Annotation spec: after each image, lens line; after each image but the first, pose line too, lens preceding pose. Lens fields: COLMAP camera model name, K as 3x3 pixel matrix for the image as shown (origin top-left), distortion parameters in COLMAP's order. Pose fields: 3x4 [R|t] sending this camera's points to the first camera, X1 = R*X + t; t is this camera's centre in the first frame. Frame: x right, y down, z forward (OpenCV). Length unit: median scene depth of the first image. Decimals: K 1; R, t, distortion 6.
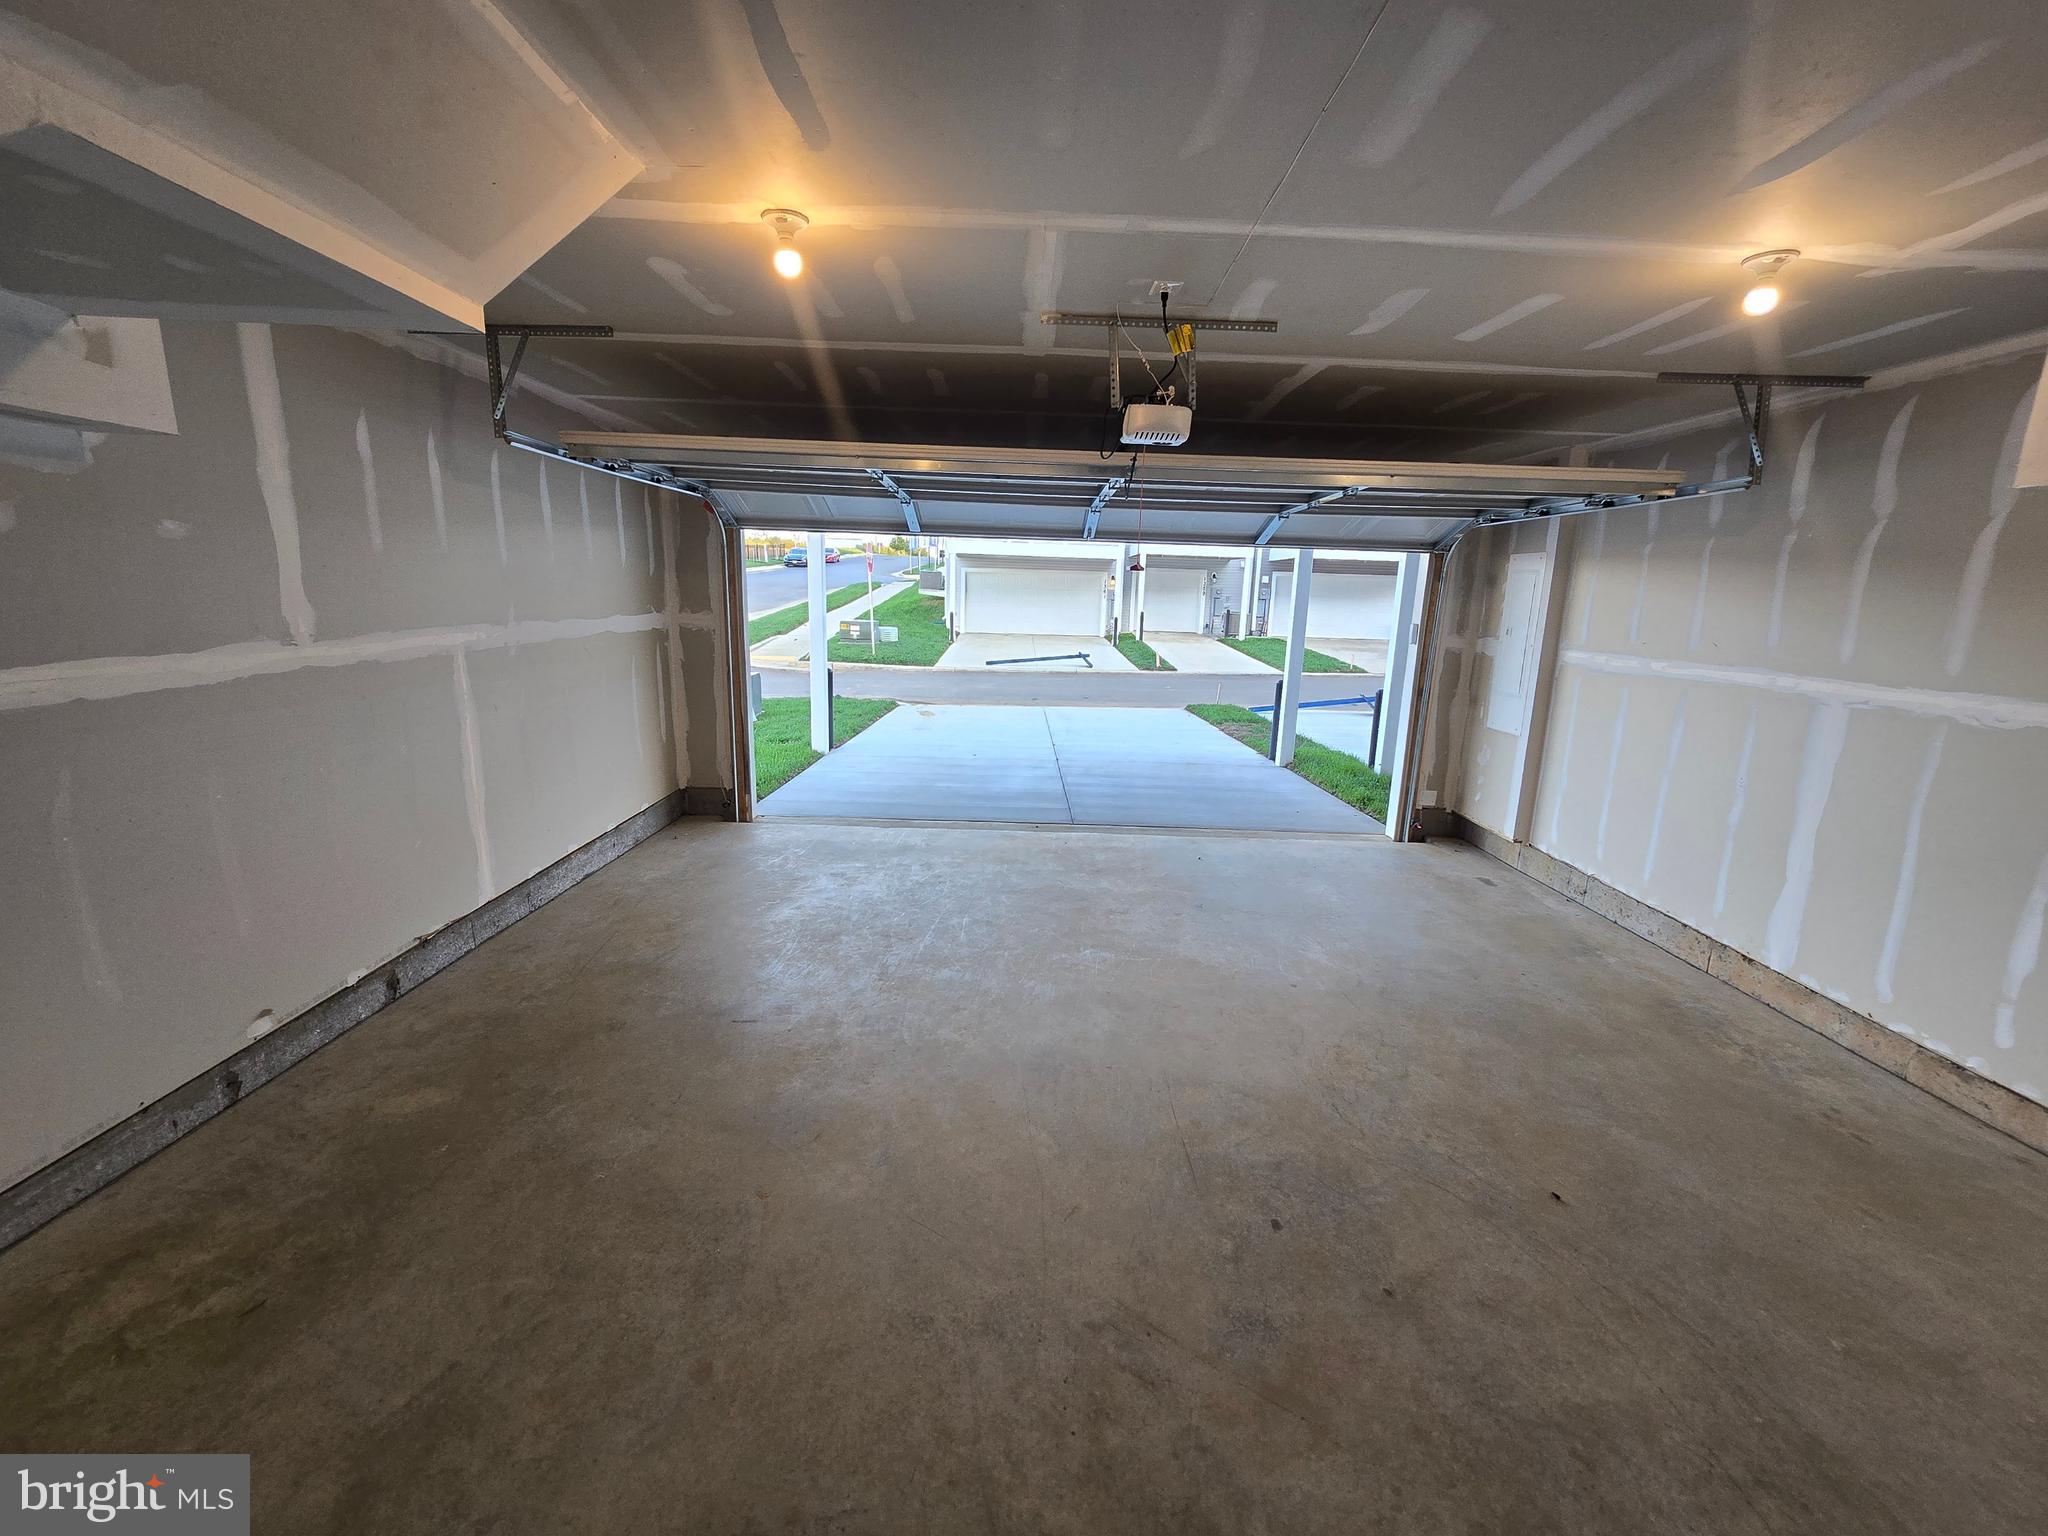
lens RADIAL K [[833.4, 0, 1035.2], [0, 833.4, 773.3], [0, 0, 1]] dist [-0.001642, 0.000704]
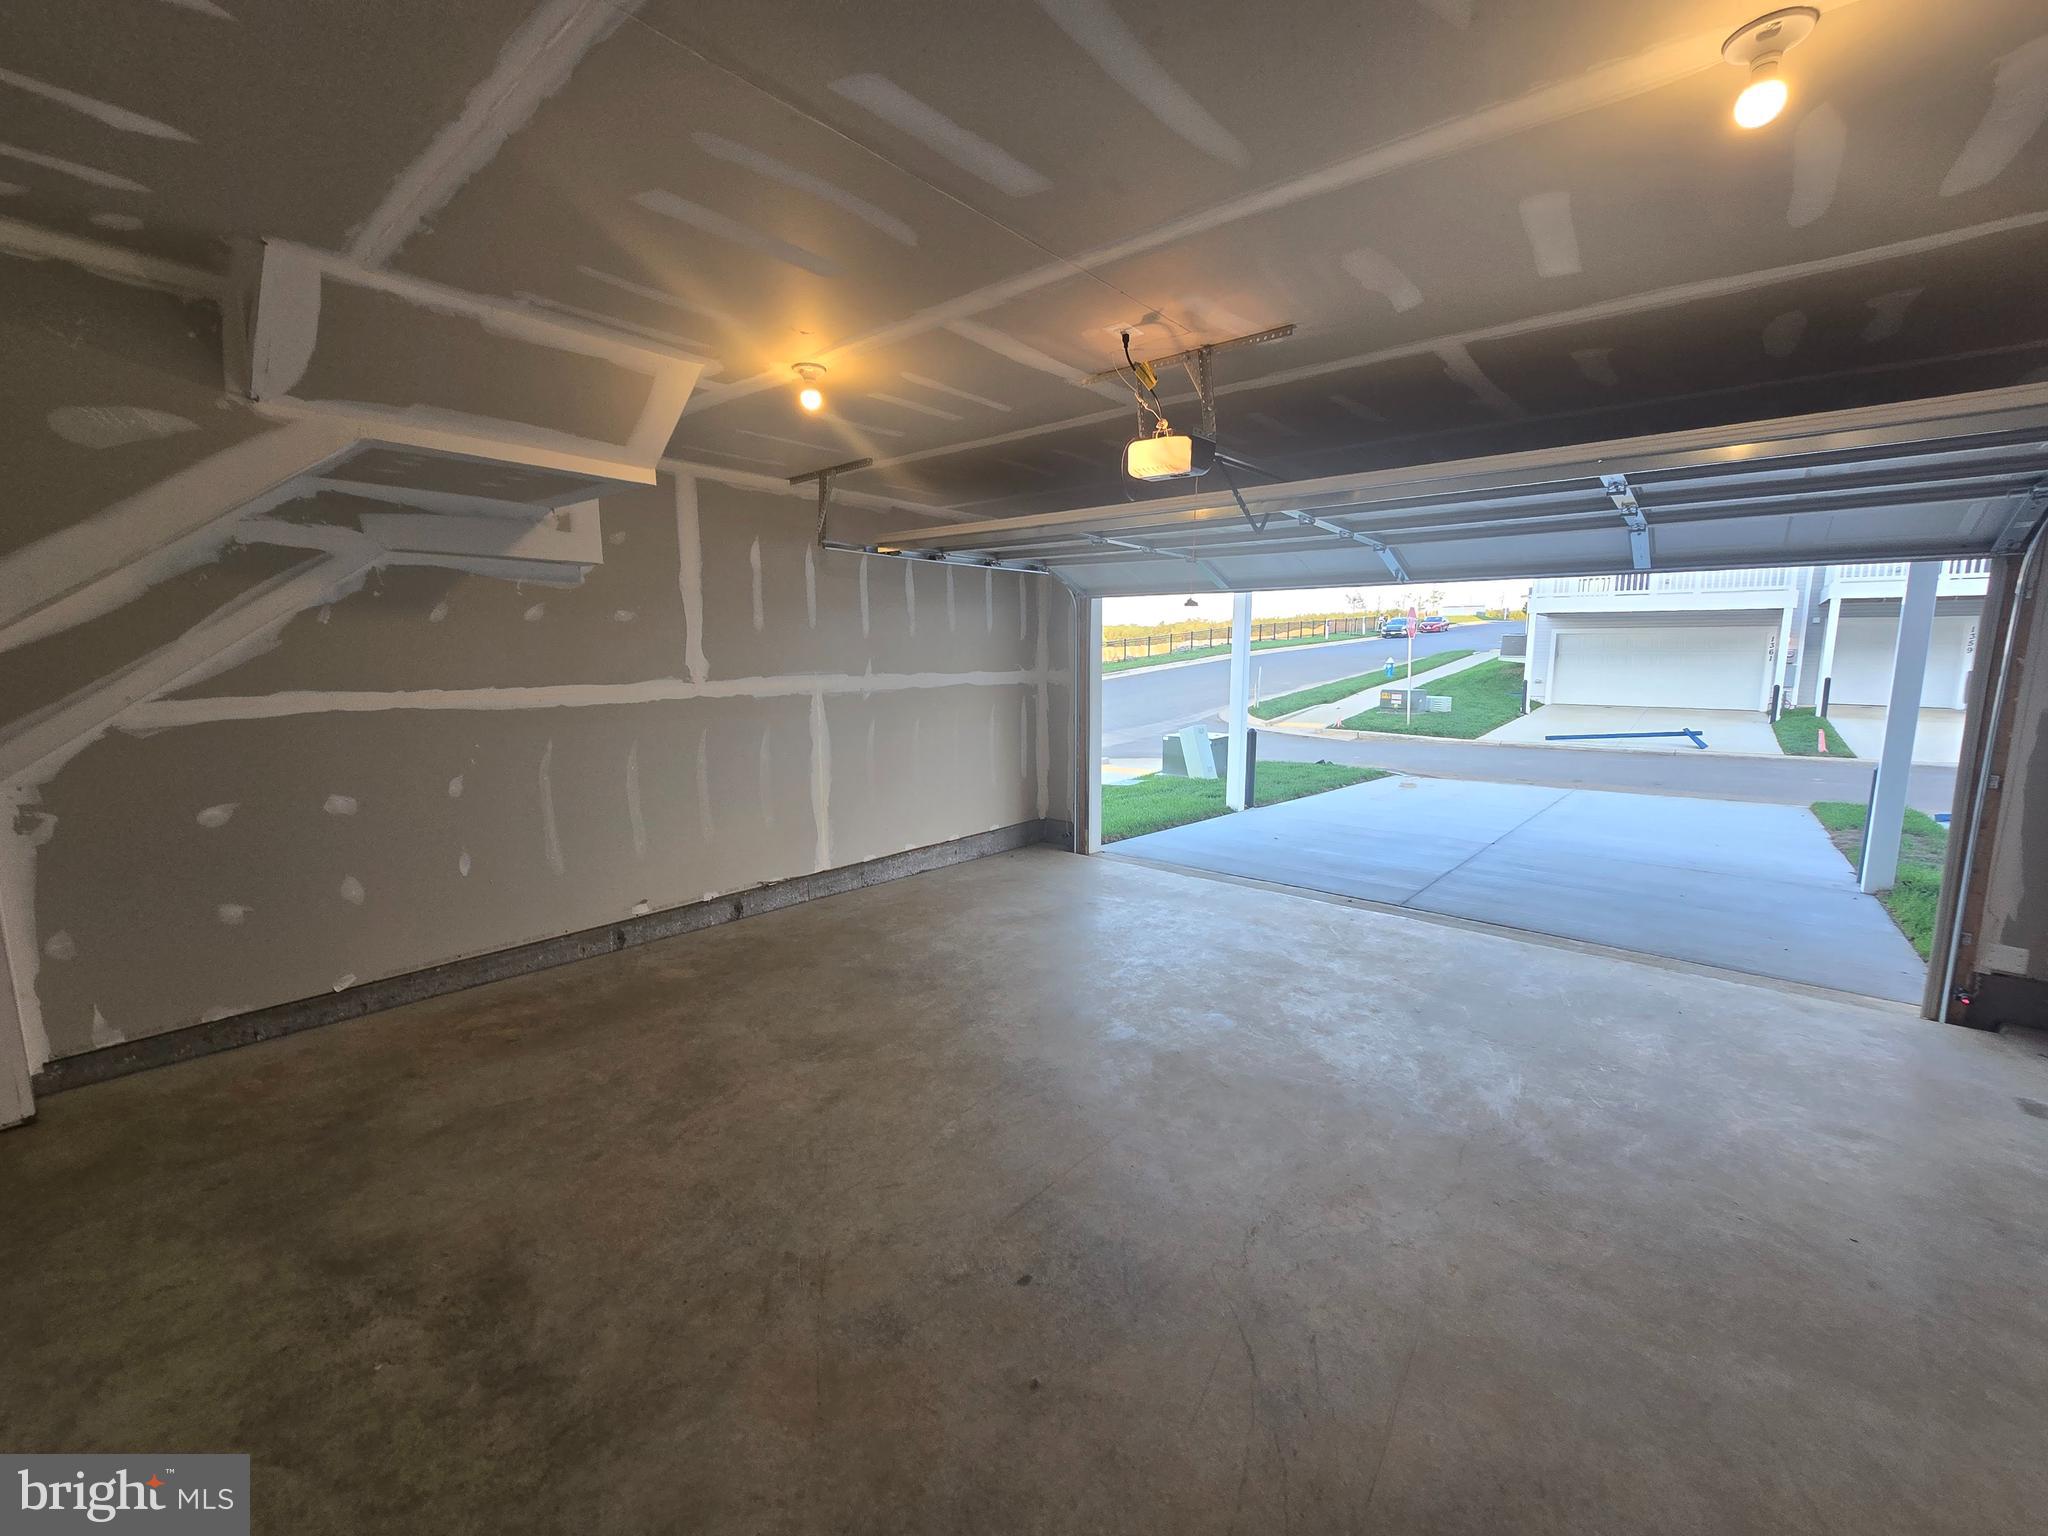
lens RADIAL K [[833.4, 0, 1035.2], [0, 833.4, 773.3], [0, 0, 1]] dist [-0.001642, 0.000704]
pose [[0.766173, 0.063485, -0.639490, 0.359154], [-0.118337, 0.992029, -0.043296, 0.007595], [0.631645, 0.108847, 0.767579, 0.096335]]
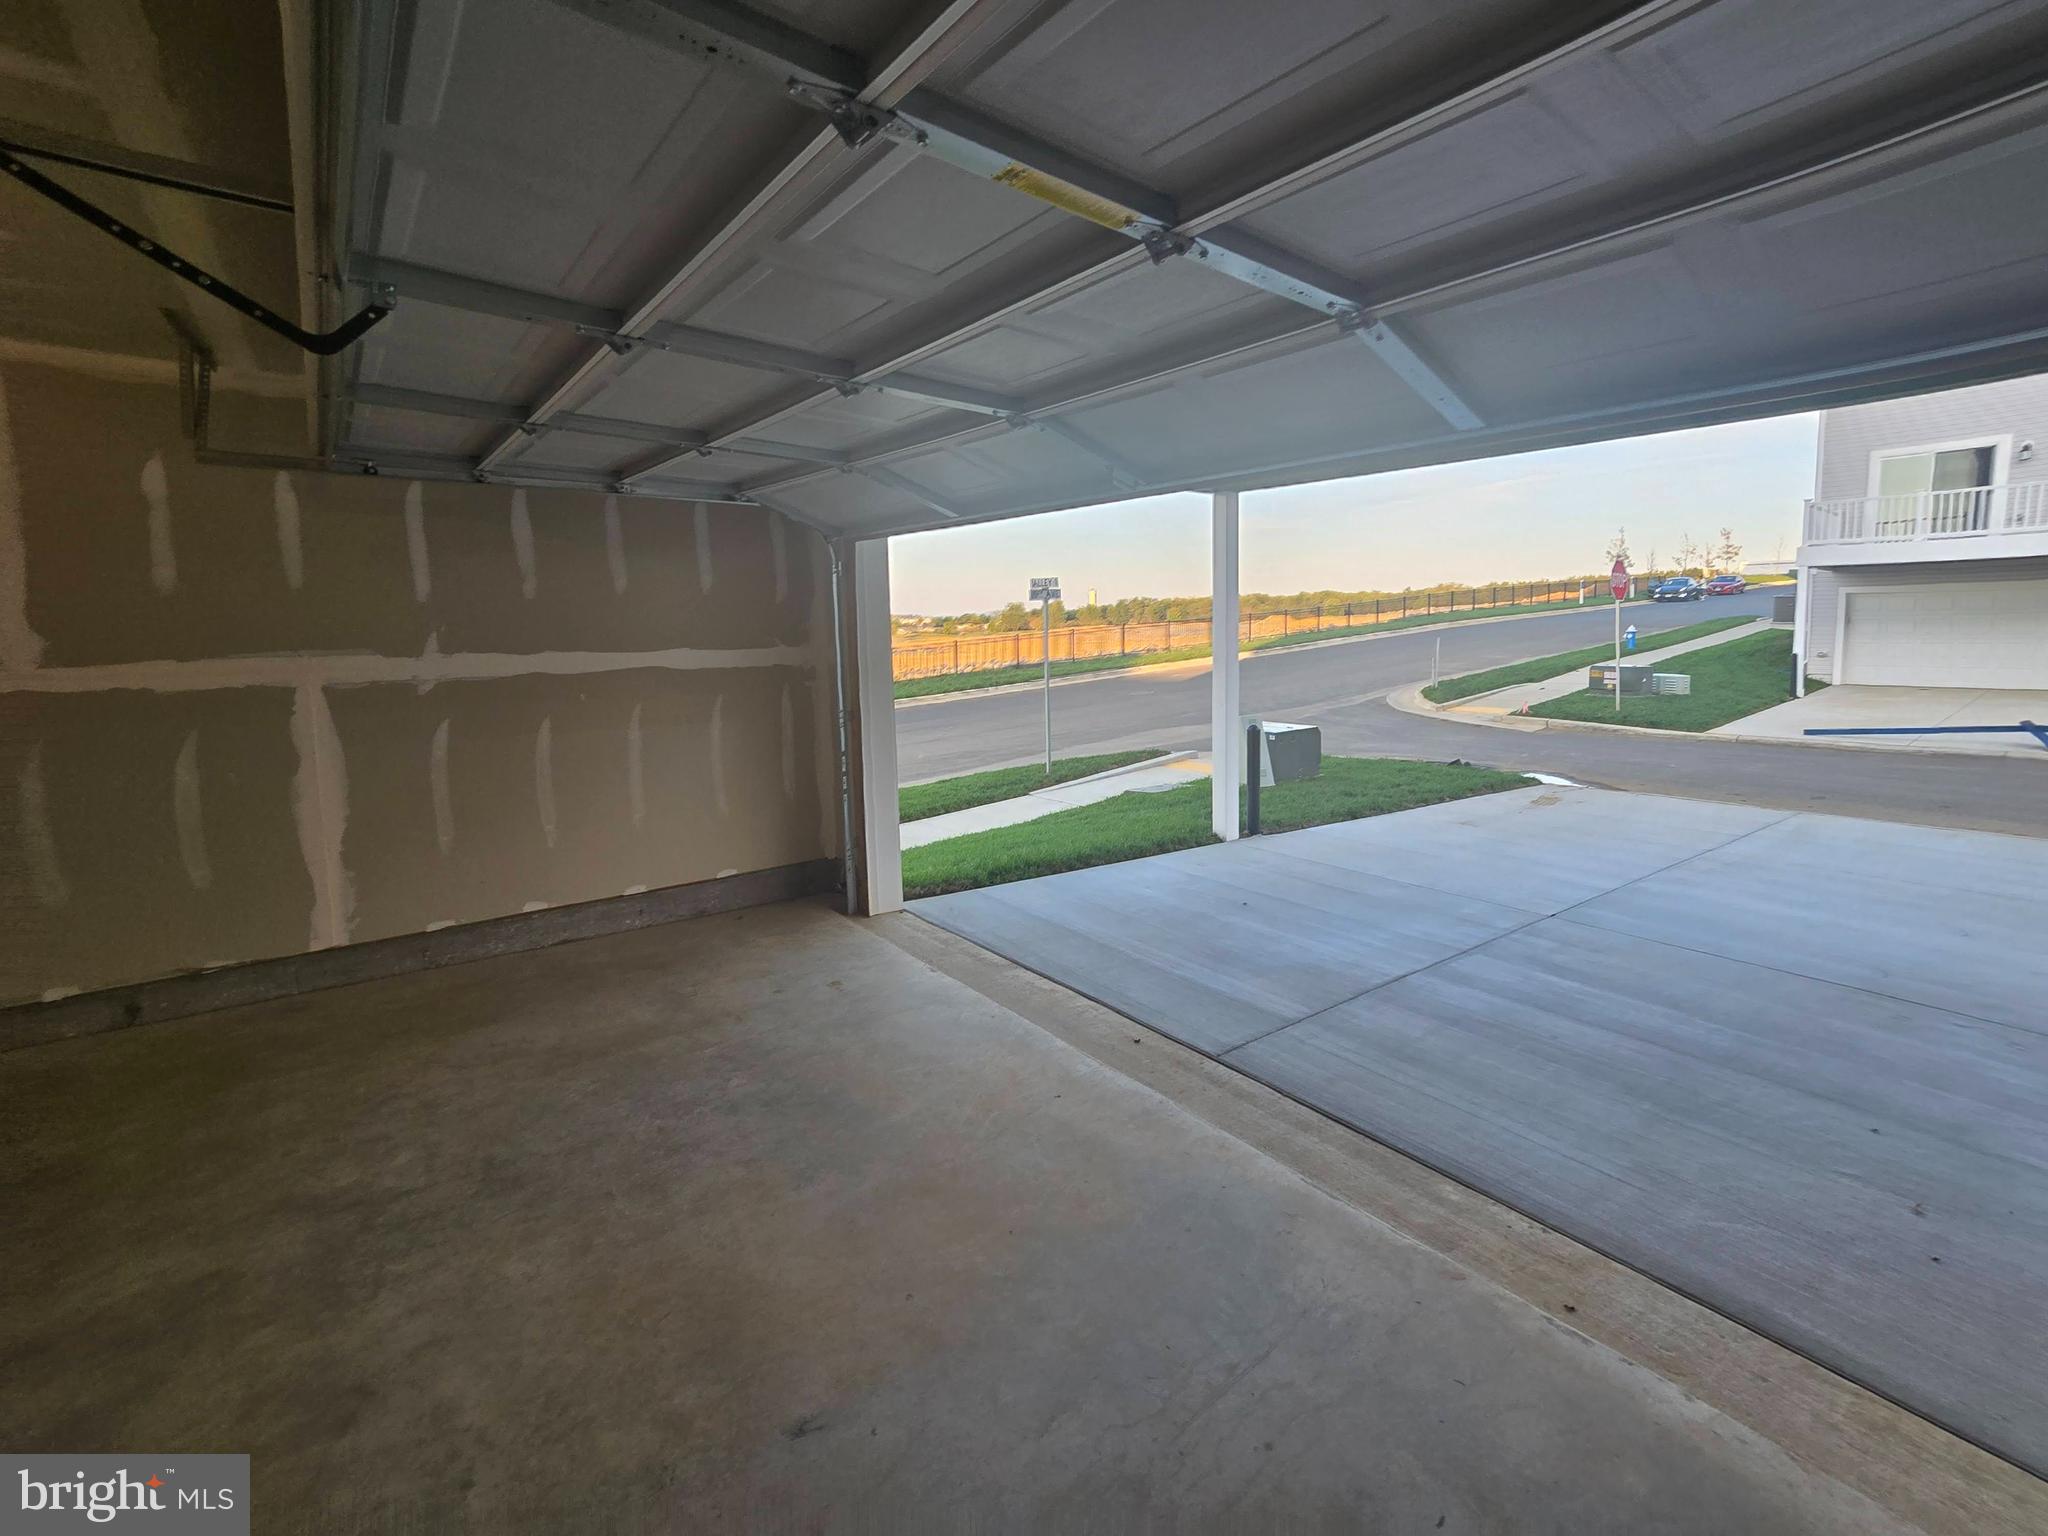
lens RADIAL K [[898.6, 0, 1111.1], [0, 898.6, 717.3], [0, 0, 1]] dist [0.002097, 0.000554]
pose [[0.645961, 0.042570, -0.762183, 0.483473], [-0.138591, 0.988391, -0.062254, -0.115852], [0.750685, 0.145846, 0.644361, 0.696851]]
